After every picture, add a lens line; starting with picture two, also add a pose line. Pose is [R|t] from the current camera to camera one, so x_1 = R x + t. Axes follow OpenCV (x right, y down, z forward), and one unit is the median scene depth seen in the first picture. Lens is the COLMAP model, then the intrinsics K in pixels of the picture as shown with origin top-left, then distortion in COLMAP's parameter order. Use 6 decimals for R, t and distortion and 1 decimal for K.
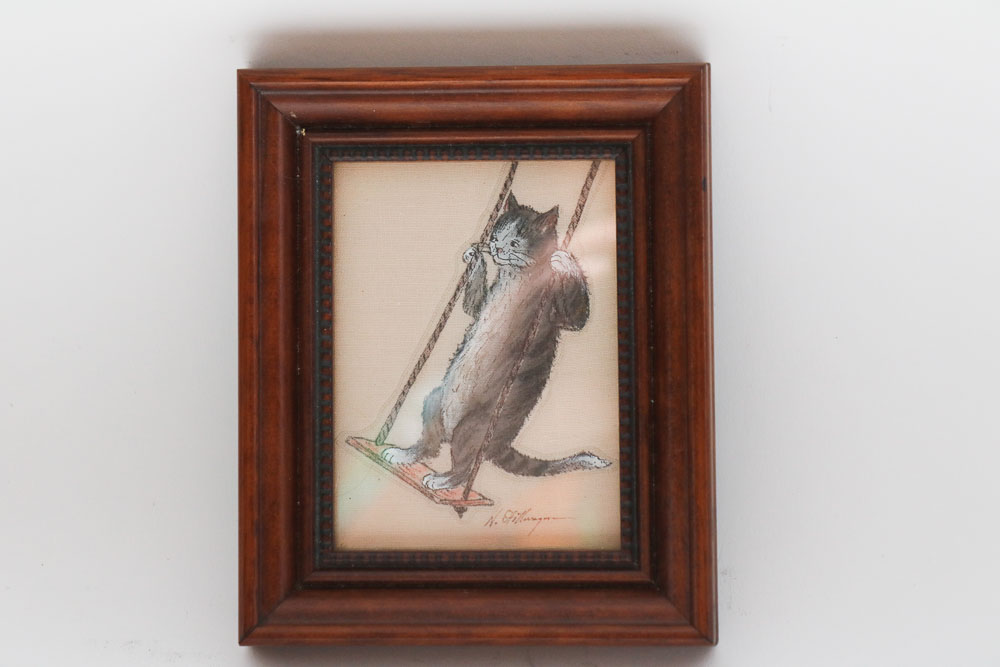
lens RADIAL K [[2566.4, 0, 497.3], [0, 2566.4, 334.0], [0, 0, 1]] dist [0.095672, 0.000000]
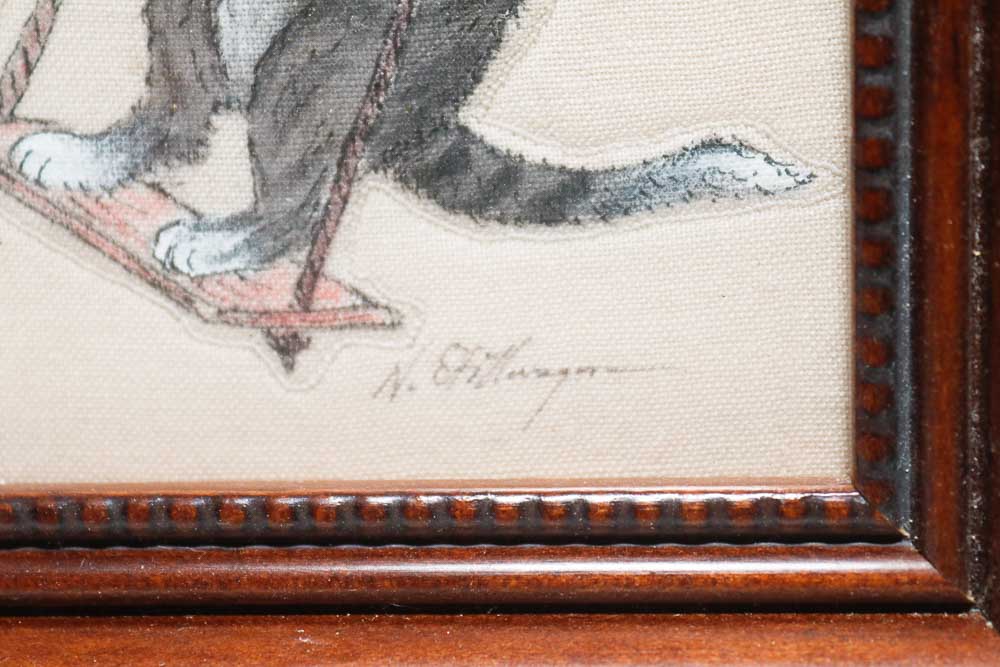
lens RADIAL K [[2566.4, 0, 502.3], [0, 2566.4, 334.3], [0, 0, 1]] dist [0.095672, 0.000000]
pose [[0.999578, -0.013853, 0.025537, 0.002538], [0.011155, 0.994627, 0.102923, 0.037883], [-0.026826, -0.102595, 0.994361, 0.712403]]
